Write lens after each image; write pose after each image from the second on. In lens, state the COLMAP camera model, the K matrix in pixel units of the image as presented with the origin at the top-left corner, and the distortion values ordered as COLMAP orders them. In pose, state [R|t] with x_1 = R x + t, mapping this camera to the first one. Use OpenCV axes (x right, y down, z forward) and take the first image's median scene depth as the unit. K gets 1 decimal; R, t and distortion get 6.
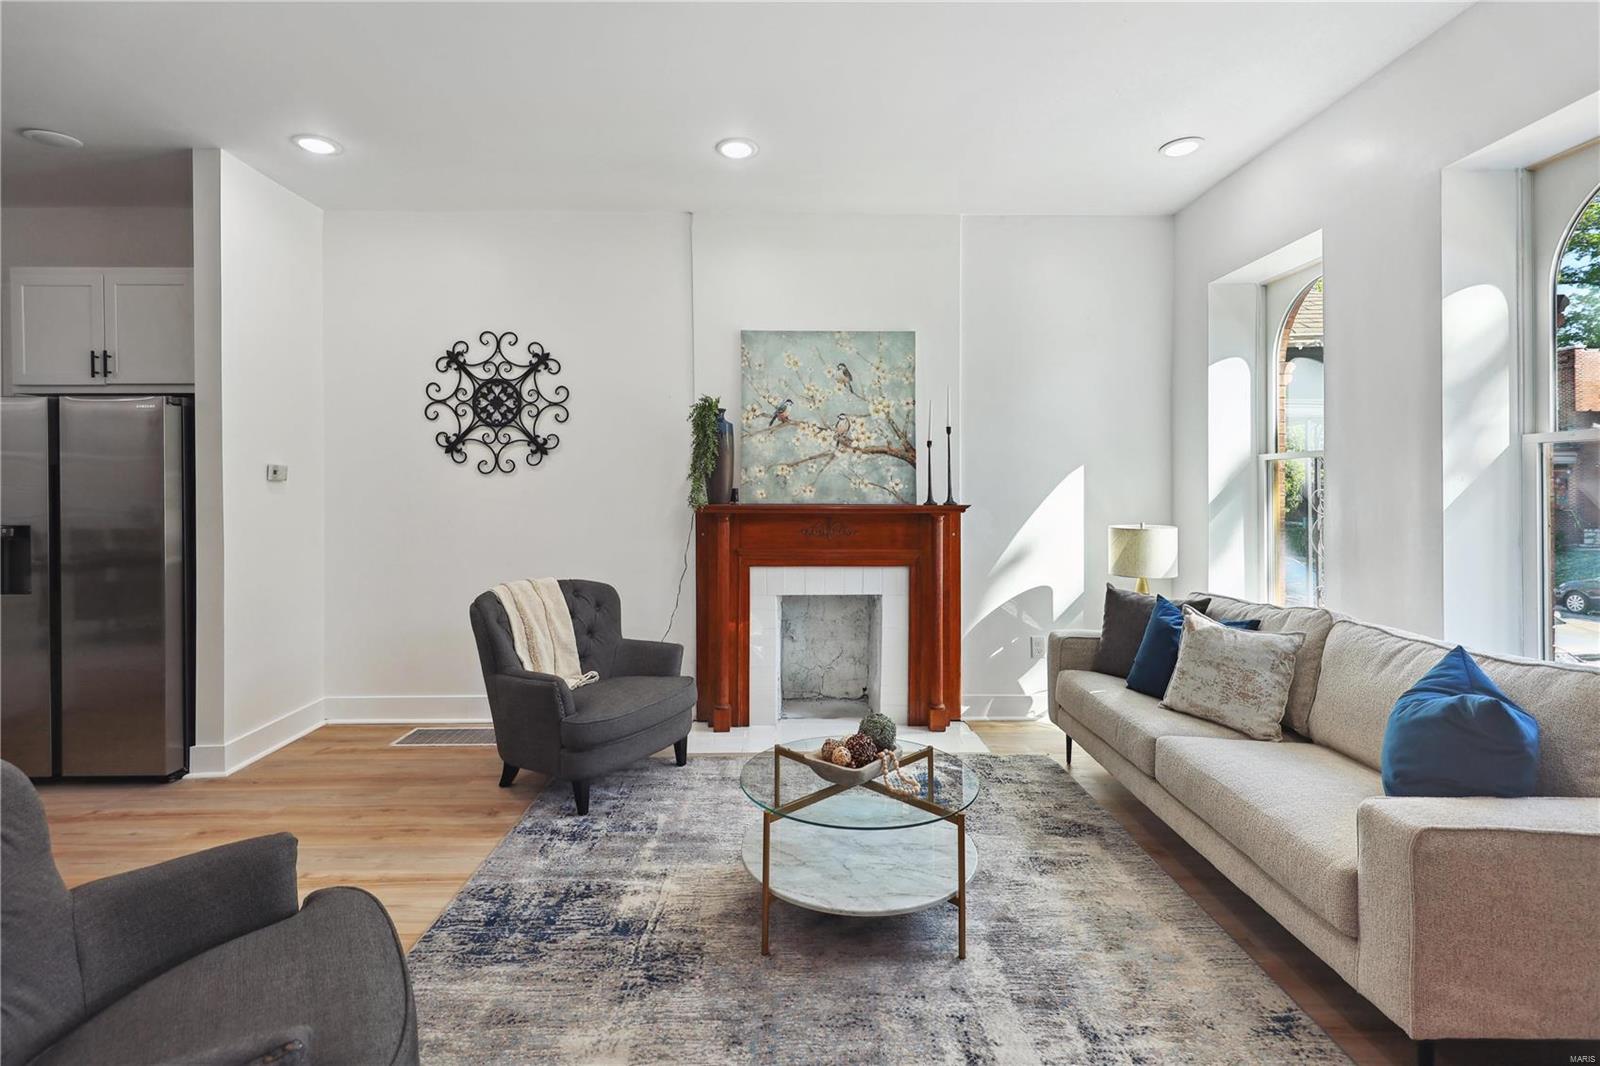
lens RADIAL K [[727.1, 0, 802.1], [0, 727.1, 488.8], [0, 0, 1]] dist [0.005917, 0.000319]
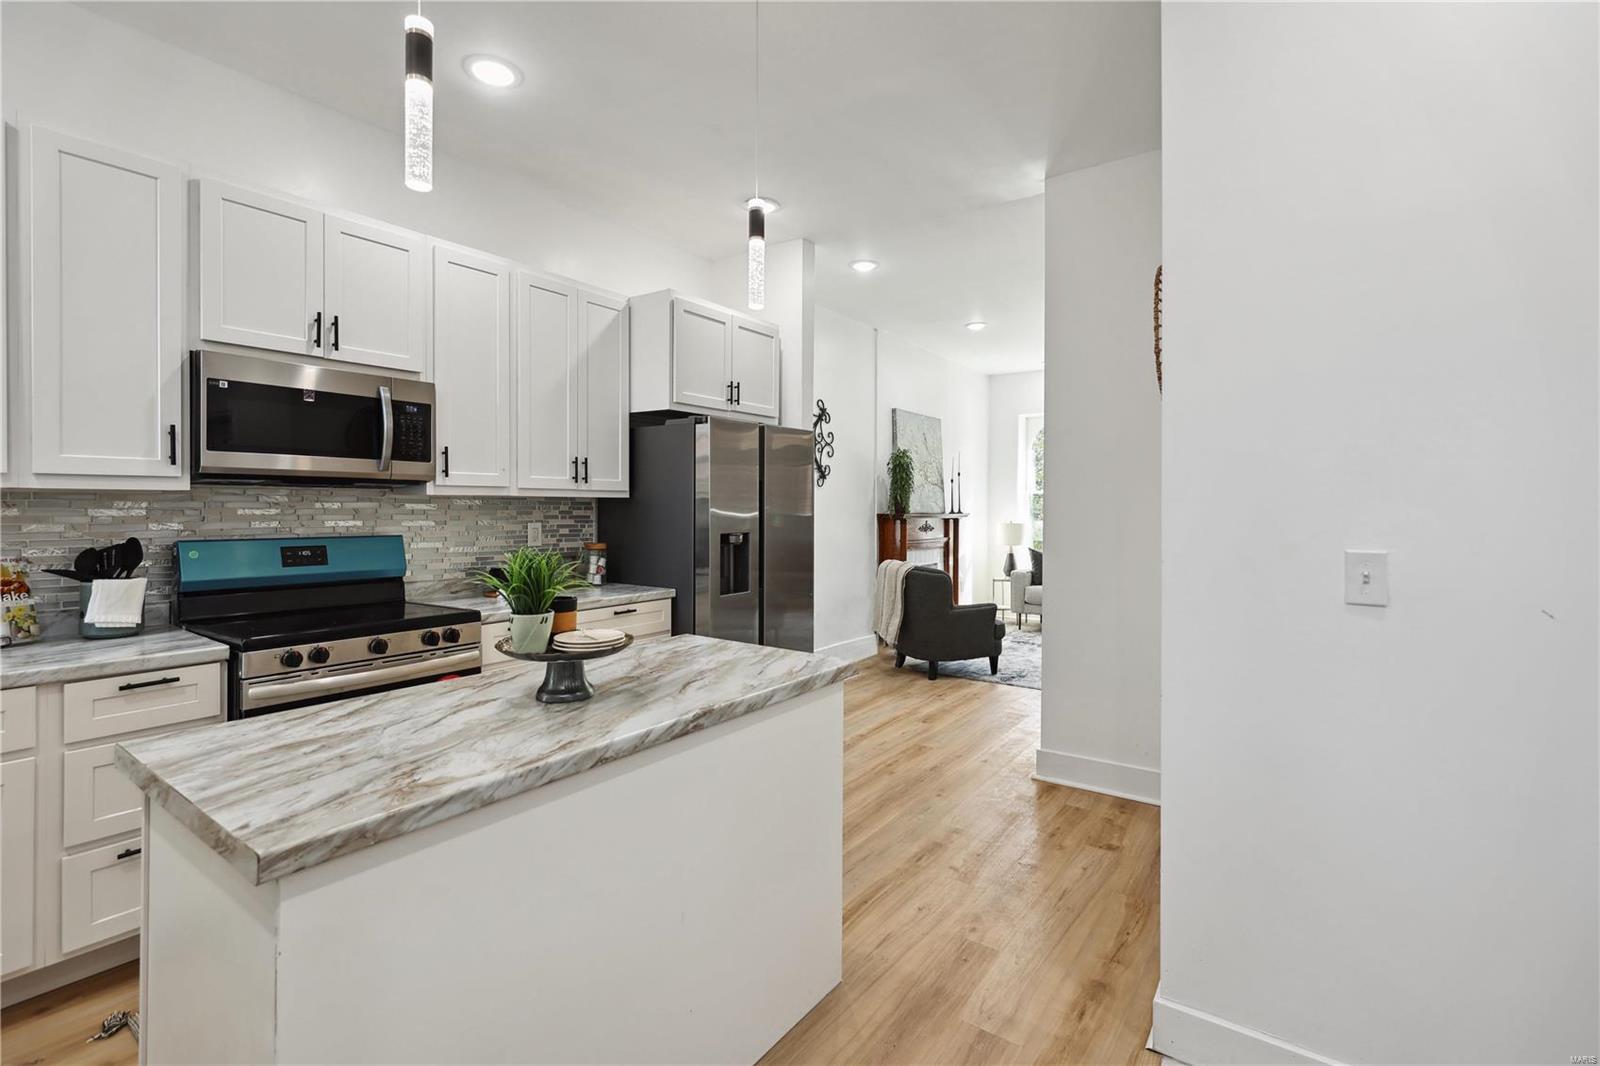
lens RADIAL K [[727.1, 0, 797.9], [0, 727.1, 516.2], [0, 0, 1]] dist [0.005917, 0.000319]
pose [[0.609397, -0.005368, 0.792847, -1.533550], [0.000237, 0.999978, 0.006589, 0.016828], [-0.792866, -0.003828, 0.609385, 0.170320]]
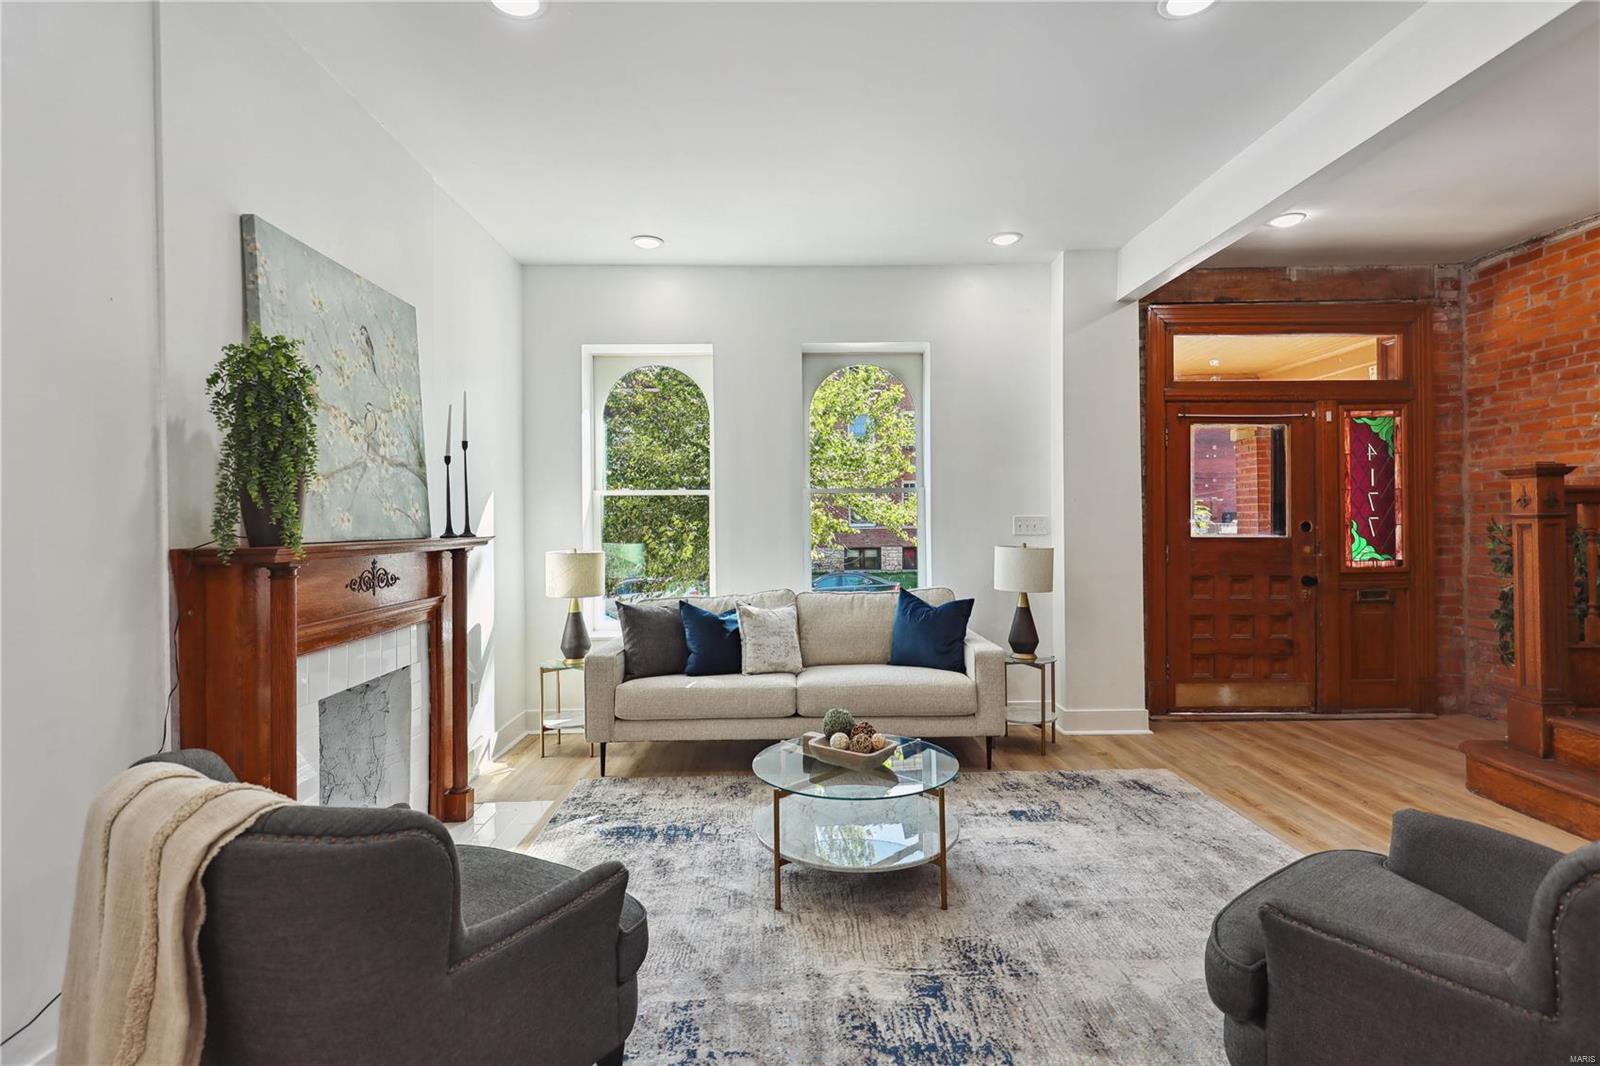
lens RADIAL K [[761.7, 0, 796.8], [0, 761.7, 520.9], [0, 0, 1]] dist [0.004089, 0.000503]
pose [[0.014170, -0.001983, 0.999898, -0.633179], [0.013382, 0.999909, 0.001794, 0.007921], [-0.999810, 0.013355, 0.014195, 0.604857]]
